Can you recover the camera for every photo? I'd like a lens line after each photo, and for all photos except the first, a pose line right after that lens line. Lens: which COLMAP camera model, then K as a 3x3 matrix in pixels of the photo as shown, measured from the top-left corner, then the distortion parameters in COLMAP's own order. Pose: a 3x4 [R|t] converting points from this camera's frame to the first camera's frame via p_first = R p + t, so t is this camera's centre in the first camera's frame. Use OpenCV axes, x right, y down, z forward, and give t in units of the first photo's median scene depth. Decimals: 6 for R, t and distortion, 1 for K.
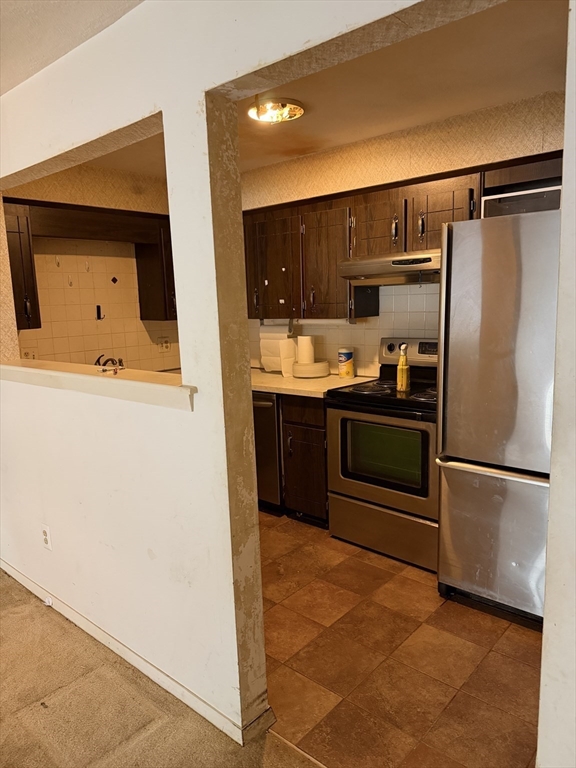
lens RADIAL K [[547.2, 0, 285.3], [0, 547.2, 382.2], [0, 0, 1]] dist [0.064733, -0.057050]
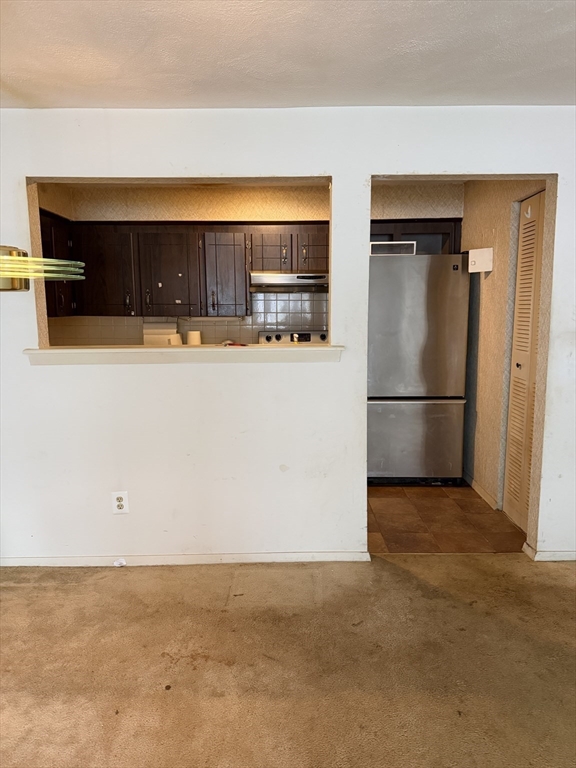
lens RADIAL K [[547.2, 0, 294.0], [0, 547.2, 387.6], [0, 0, 1]] dist [0.064733, -0.057050]
pose [[0.736361, -0.069055, 0.673056, -0.688296], [0.083882, 0.996421, 0.010459, 0.051001], [-0.671369, 0.048756, 0.739517, -0.048032]]
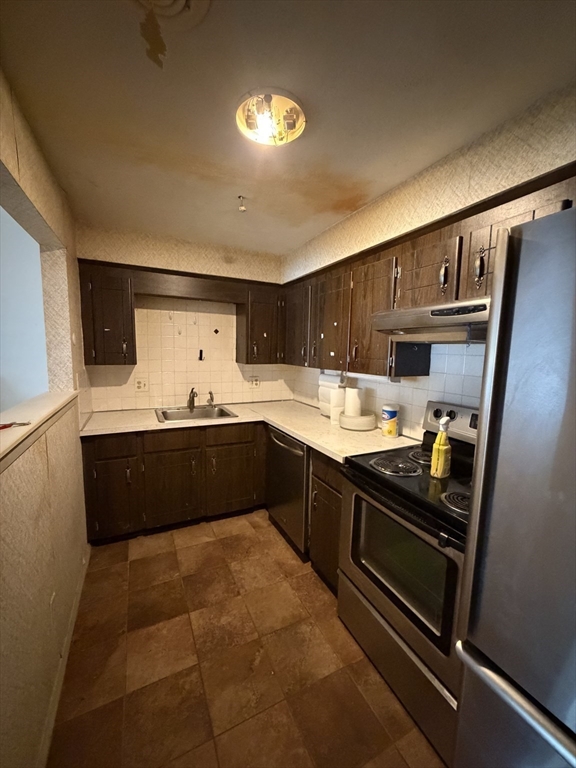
lens RADIAL K [[308.4, 0, 286.1], [0, 308.4, 380.4], [0, 0, 1]] dist [-0.002170, 0.000509]
pose [[0.921684, 0.088489, -0.377714, 0.151771], [-0.106273, 0.993985, -0.026459, -0.077507], [0.373101, 0.064527, 0.925544, 0.452219]]
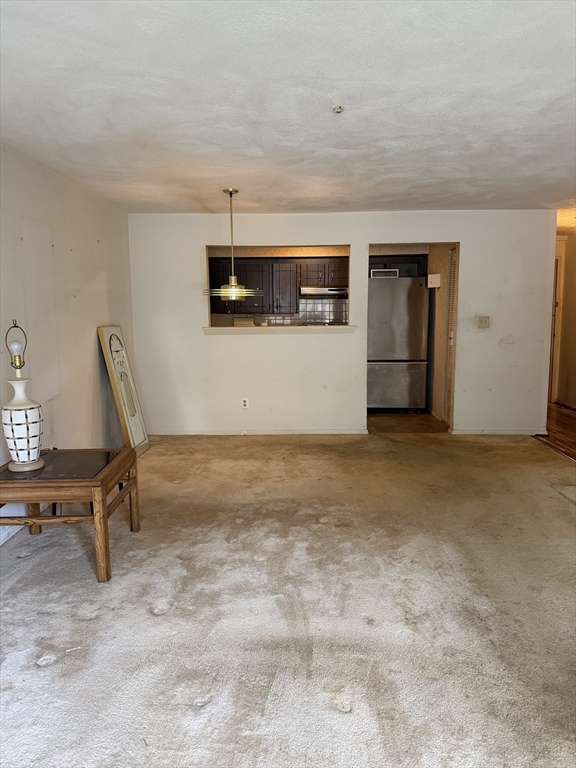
lens RADIAL K [[547.2, 0, 284.8], [0, 547.2, 390.2], [0, 0, 1]] dist [0.064733, -0.057050]
pose [[0.764123, -0.062189, 0.642066, -1.324204], [0.078737, 0.996891, 0.002852, 0.177234], [-0.640247, 0.048375, 0.766644, -0.624675]]
